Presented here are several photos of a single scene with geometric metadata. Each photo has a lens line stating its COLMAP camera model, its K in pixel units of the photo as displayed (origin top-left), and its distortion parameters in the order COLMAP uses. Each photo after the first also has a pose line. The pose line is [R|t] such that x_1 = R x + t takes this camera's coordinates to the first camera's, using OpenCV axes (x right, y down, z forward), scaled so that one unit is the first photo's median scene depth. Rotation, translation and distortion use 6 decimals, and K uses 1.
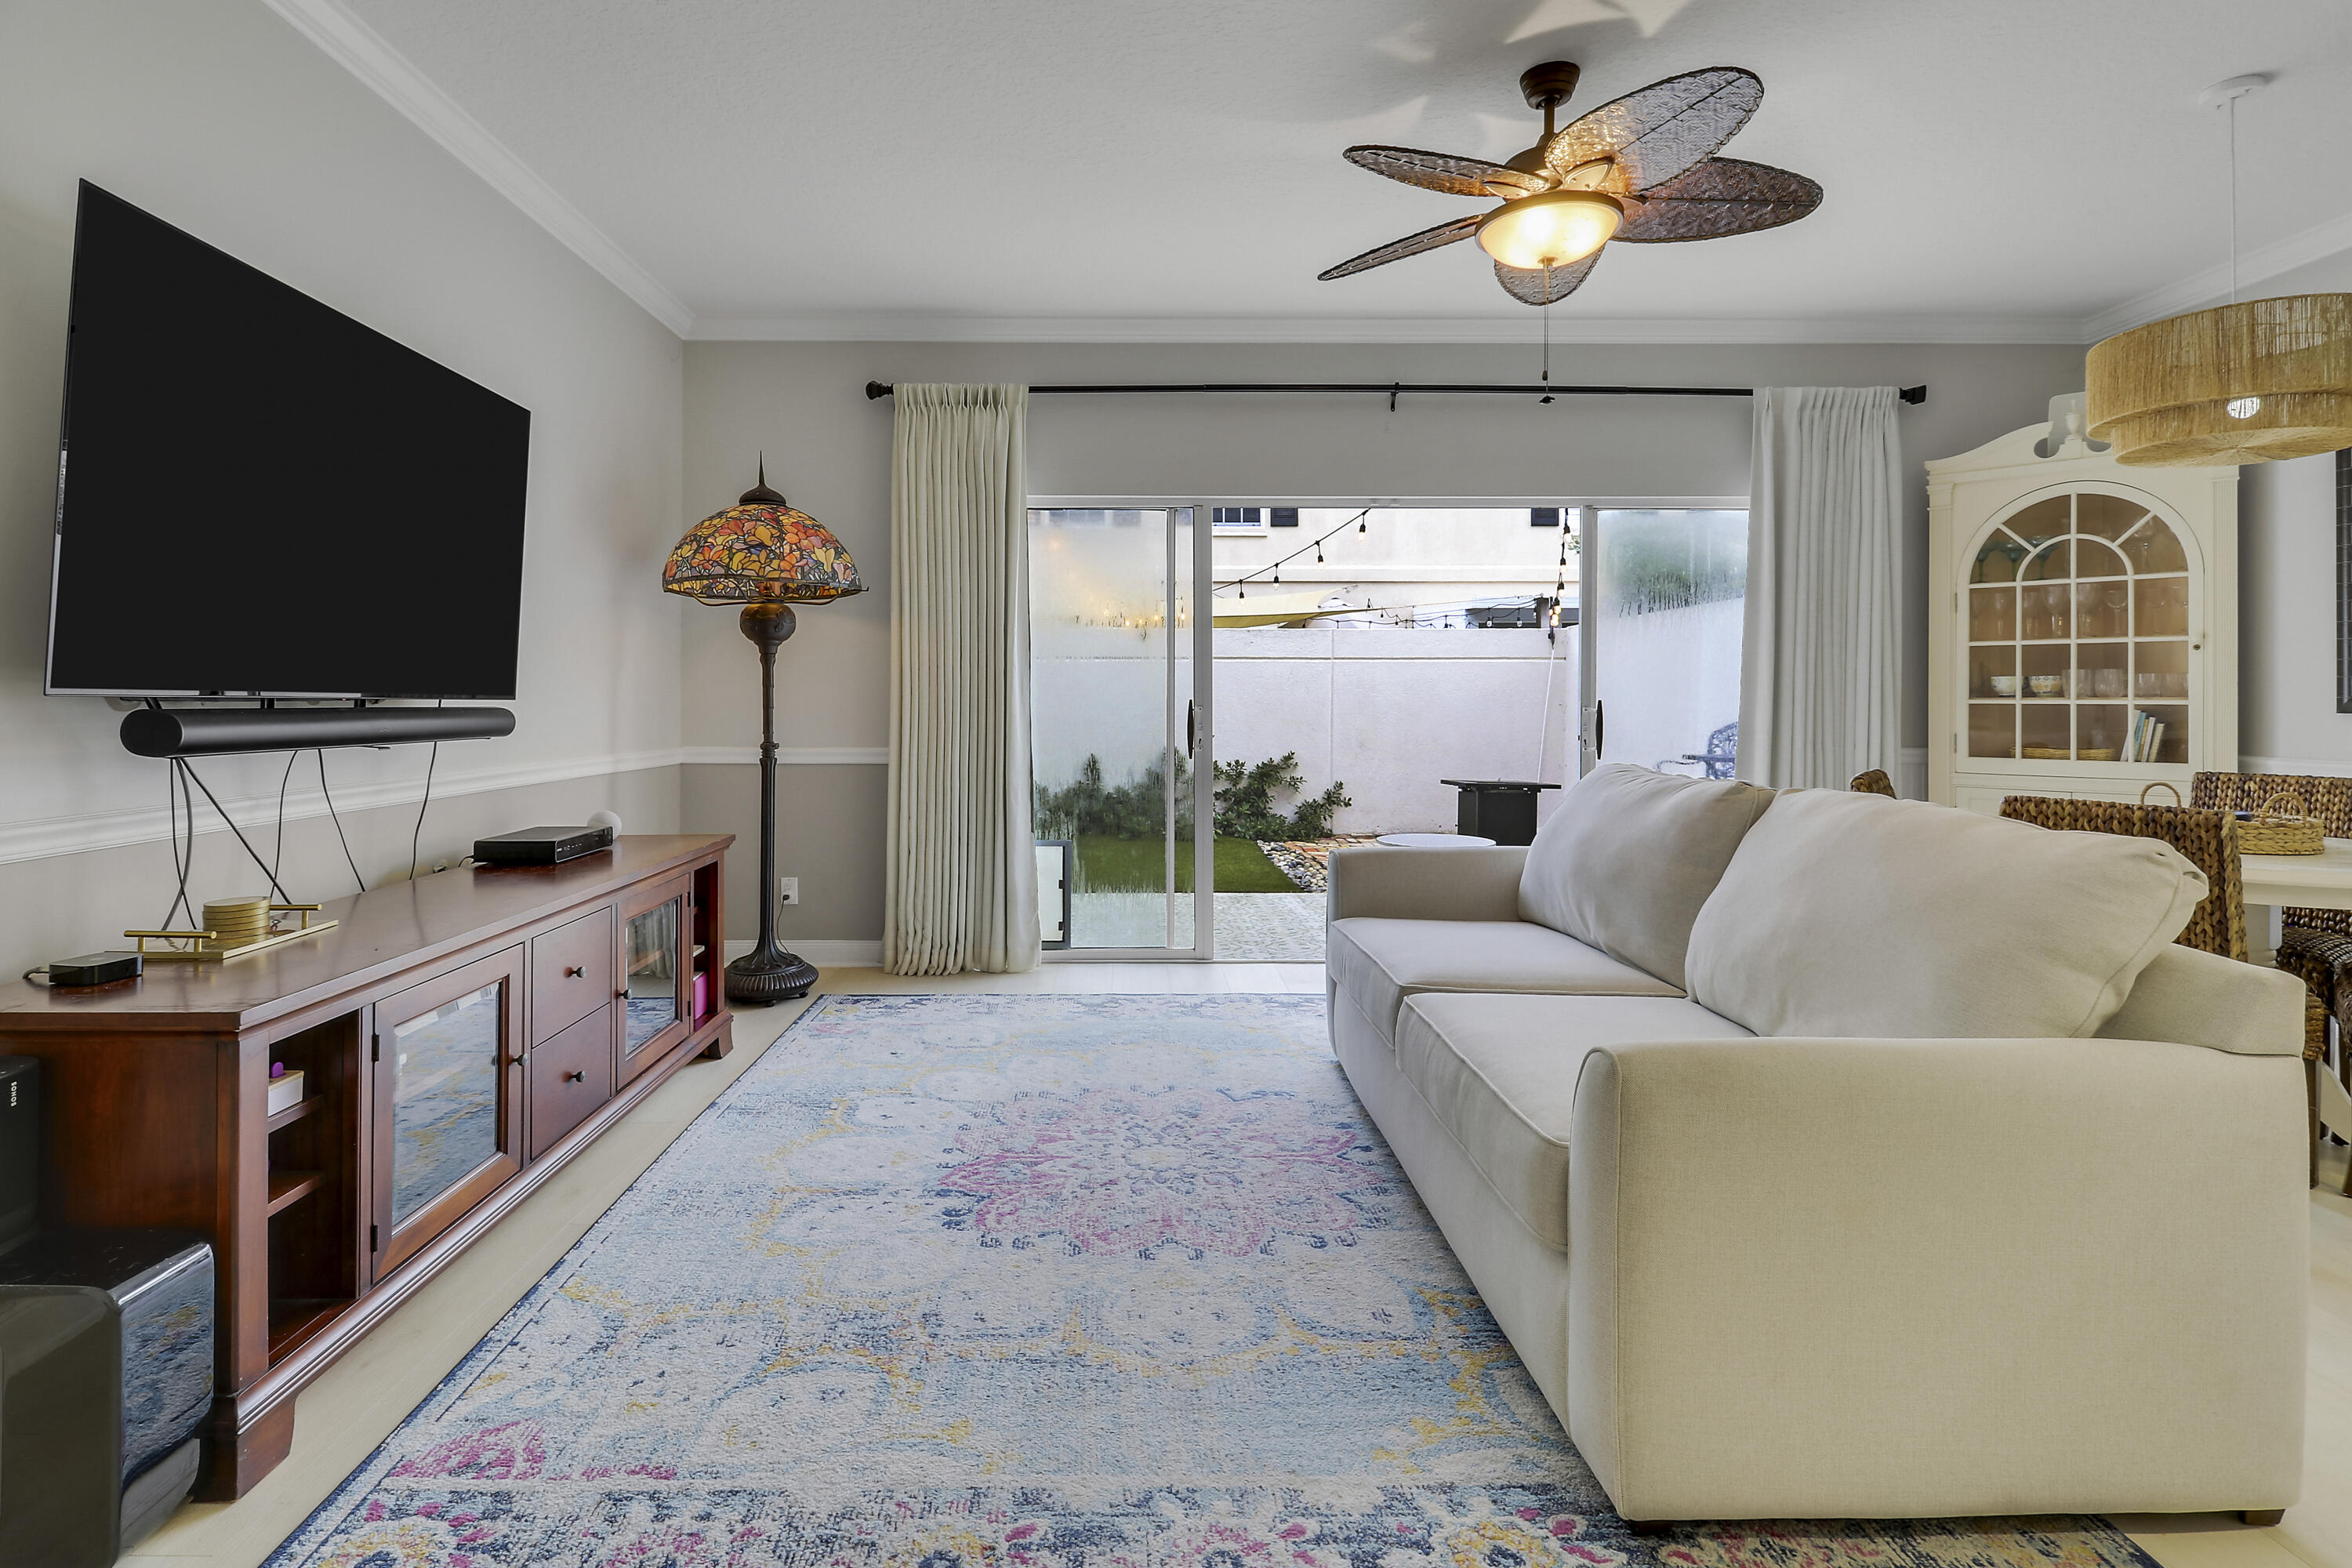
lens RADIAL K [[1115.9, 0, 1127.7], [0, 1115.9, 710.1], [0, 0, 1]] dist [0.000403, -0.010113]
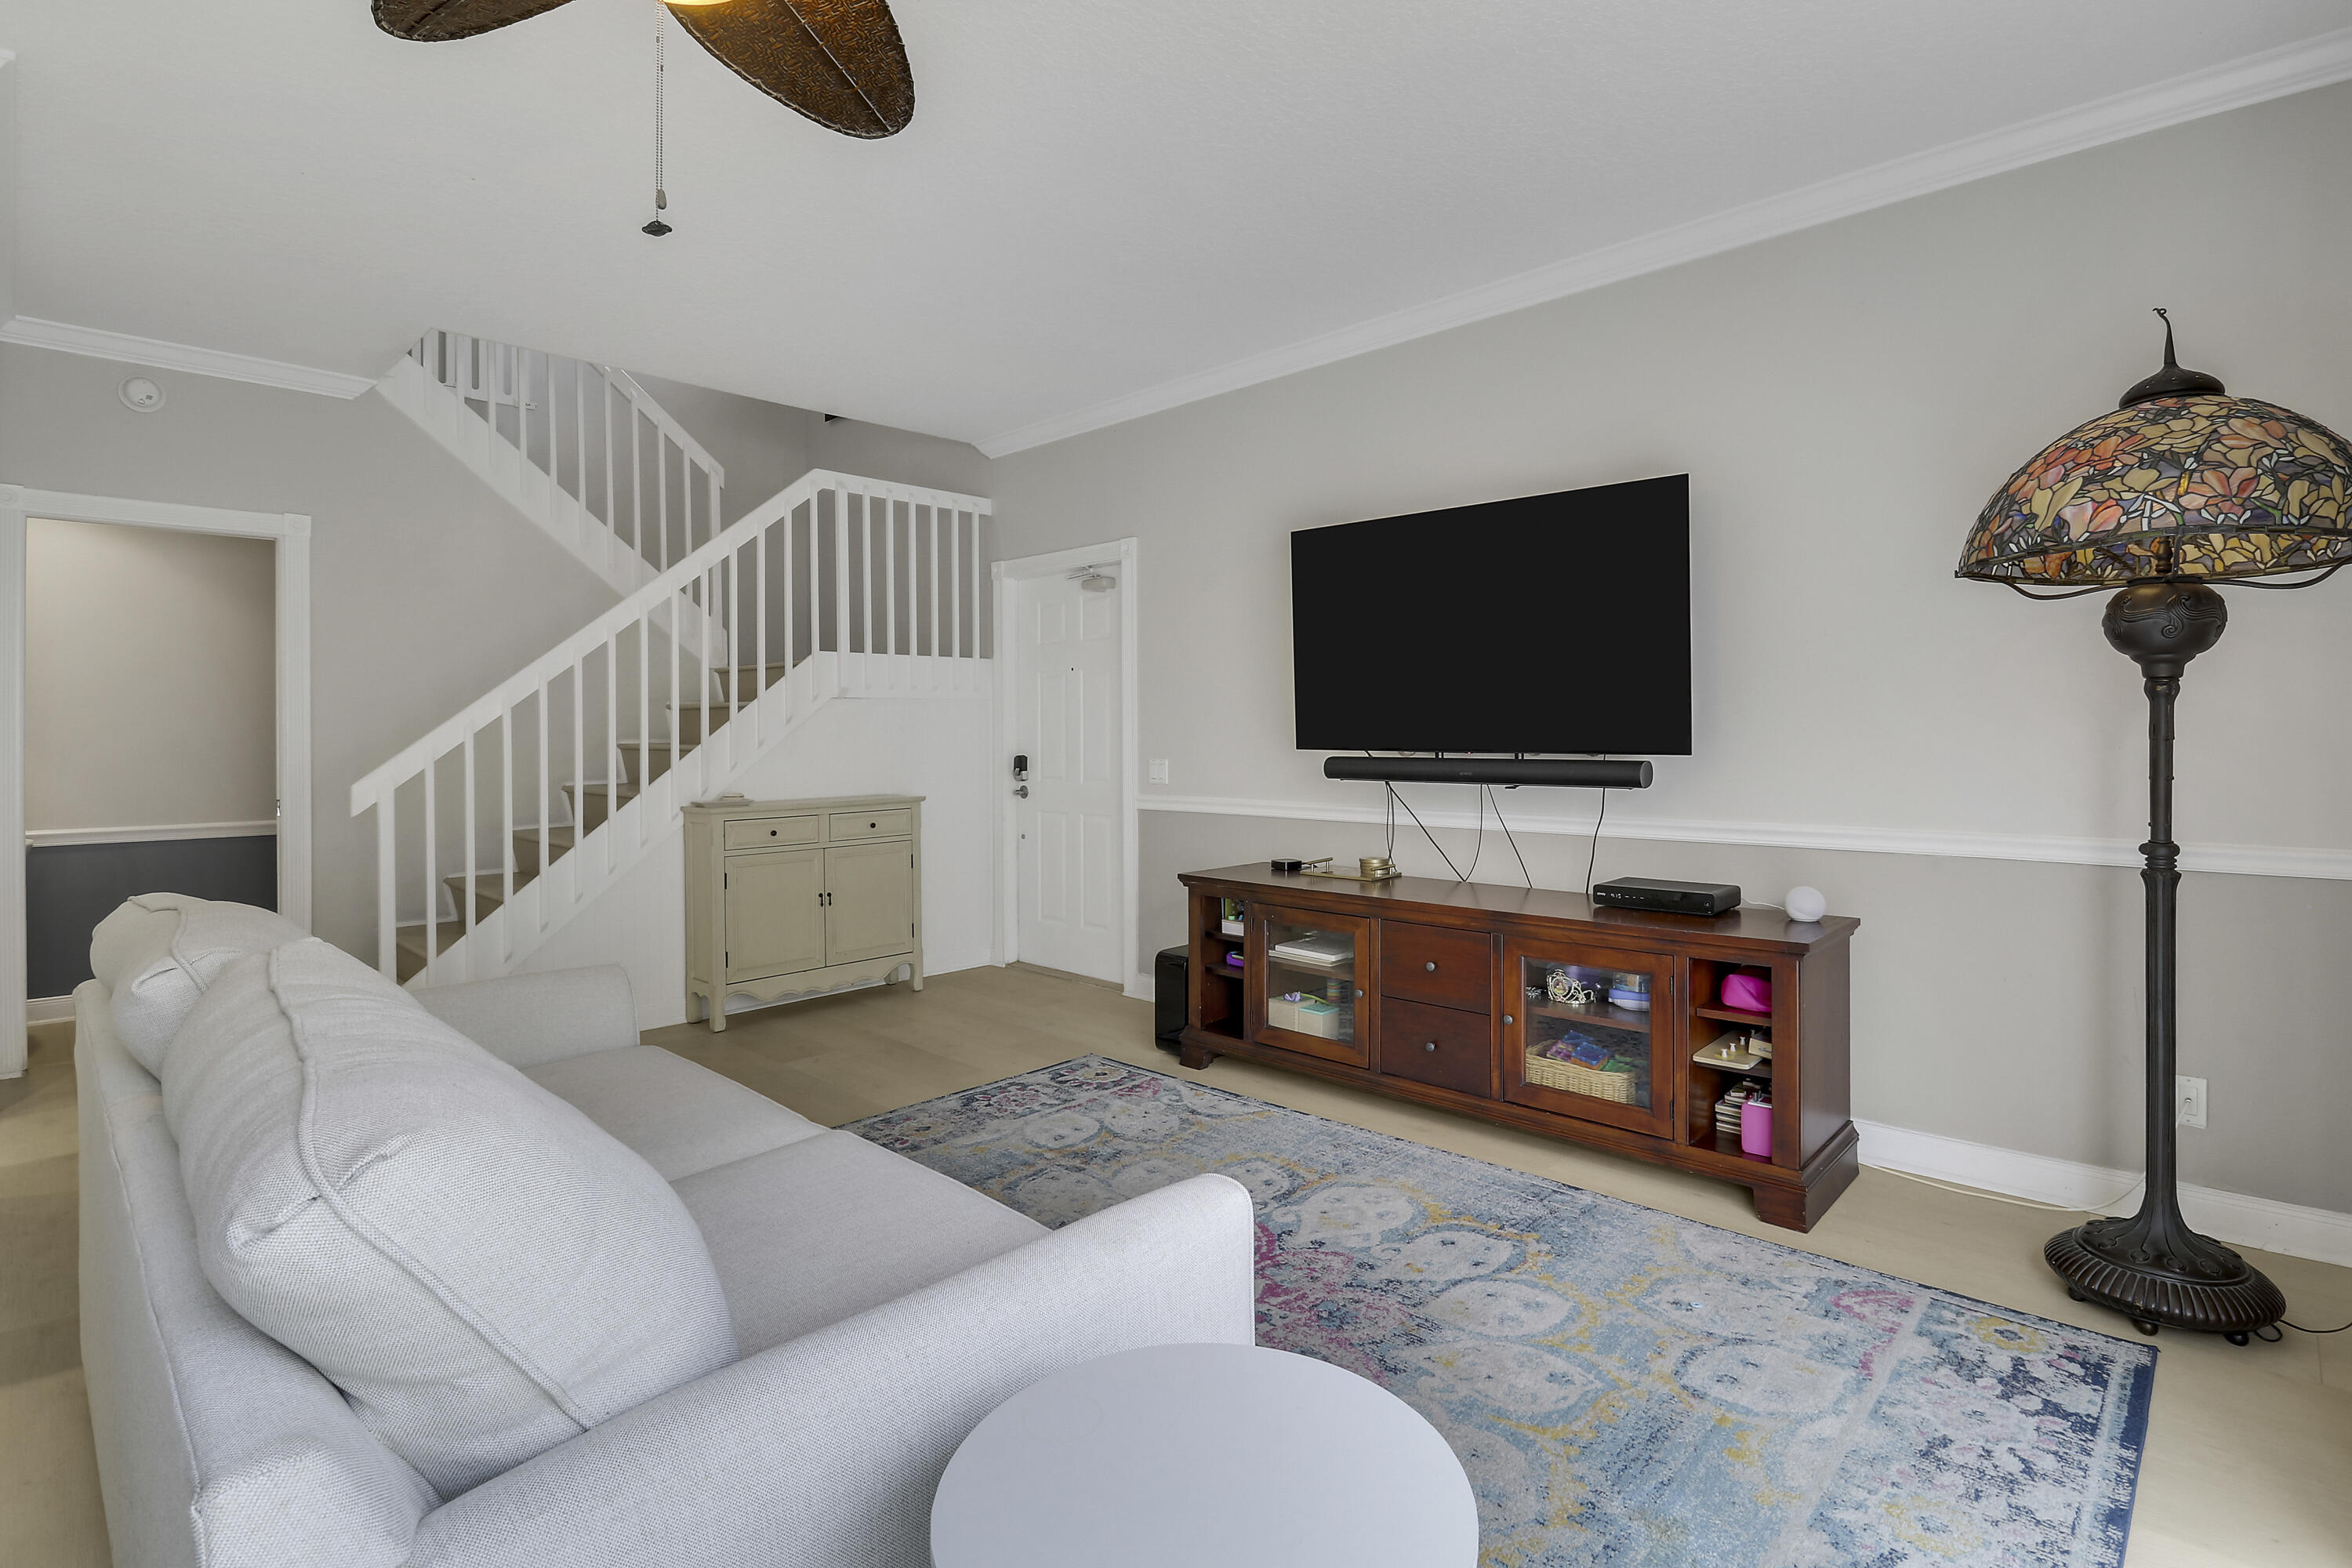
lens RADIAL K [[1129.6, 0, 1194.5], [0, 1129.6, 747.4], [0, 0, 1]] dist [-0.003734, -0.008906]
pose [[-0.690044, 0.013349, -0.723644, 0.390607], [-0.000322, 0.999824, 0.018751, -0.026800], [0.723767, 0.013172, -0.689918, 1.037265]]
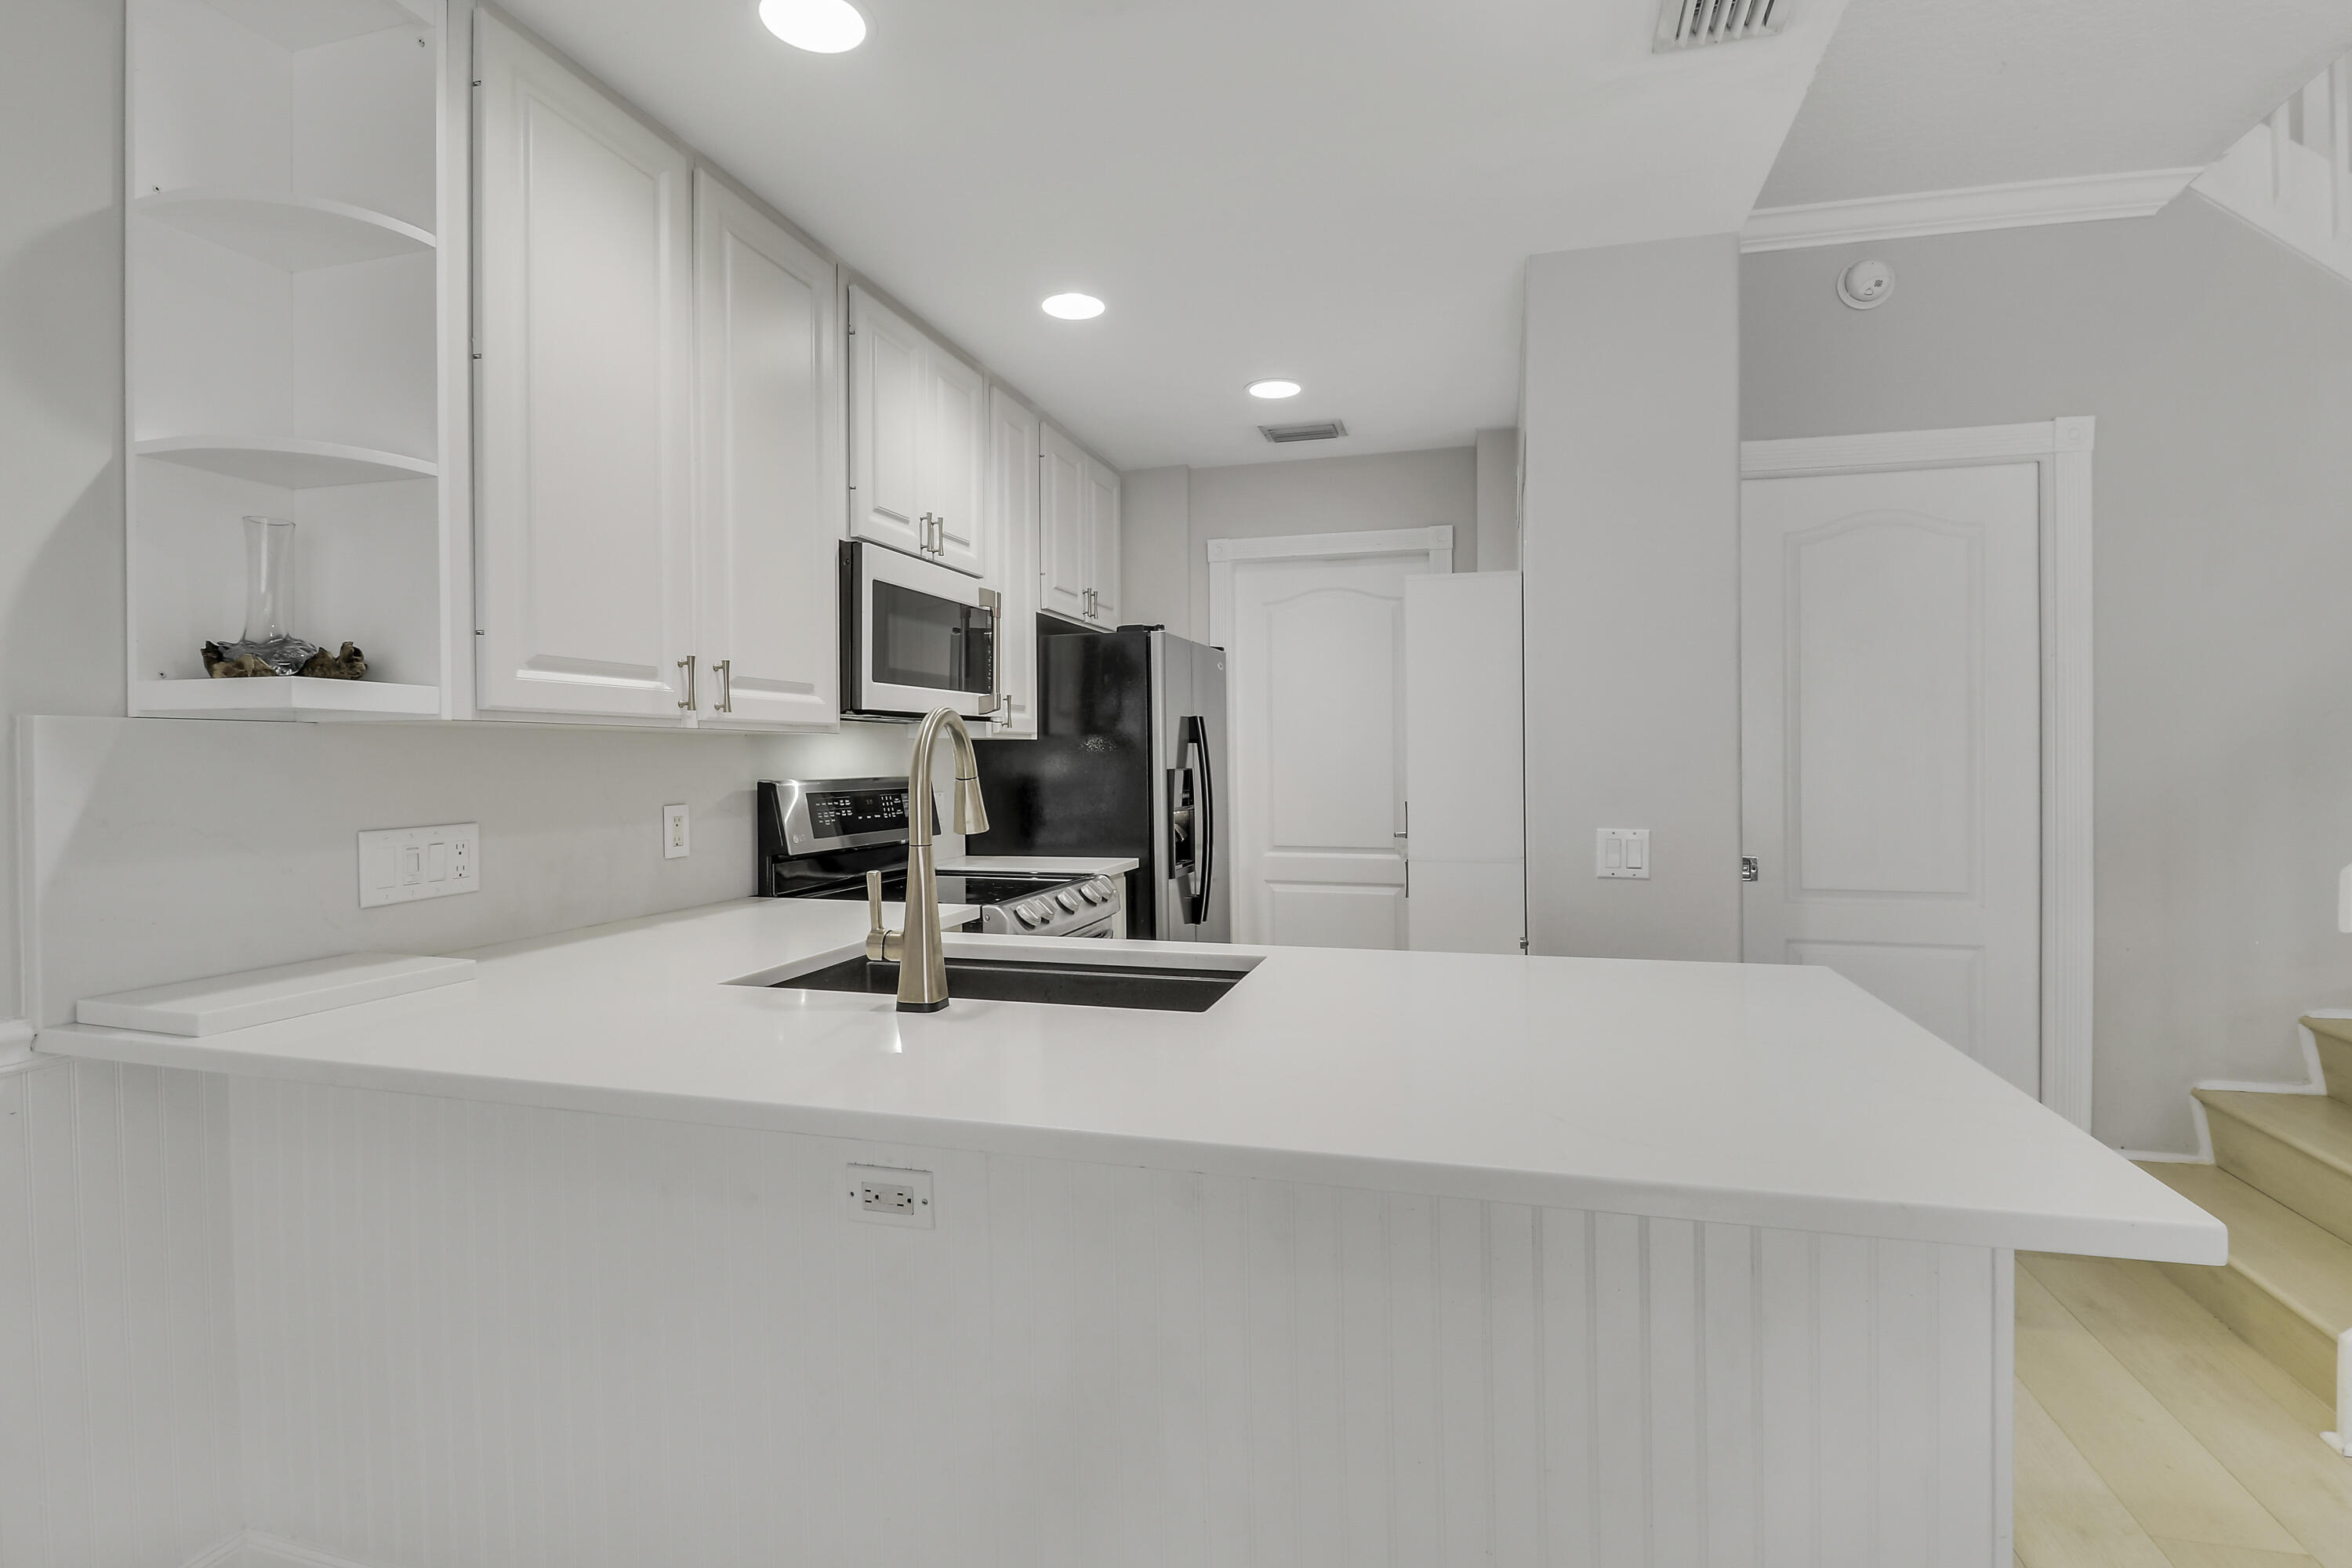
lens RADIAL K [[1115.9, 0, 1195.2], [0, 1115.9, 760.5], [0, 0, 1]] dist [0.000403, -0.010113]
pose [[-0.963699, 0.003593, 0.266967, 0.537400], [0.006840, 0.999914, 0.011231, -0.031480], [-0.266904, 0.012650, -0.963640, 0.466325]]
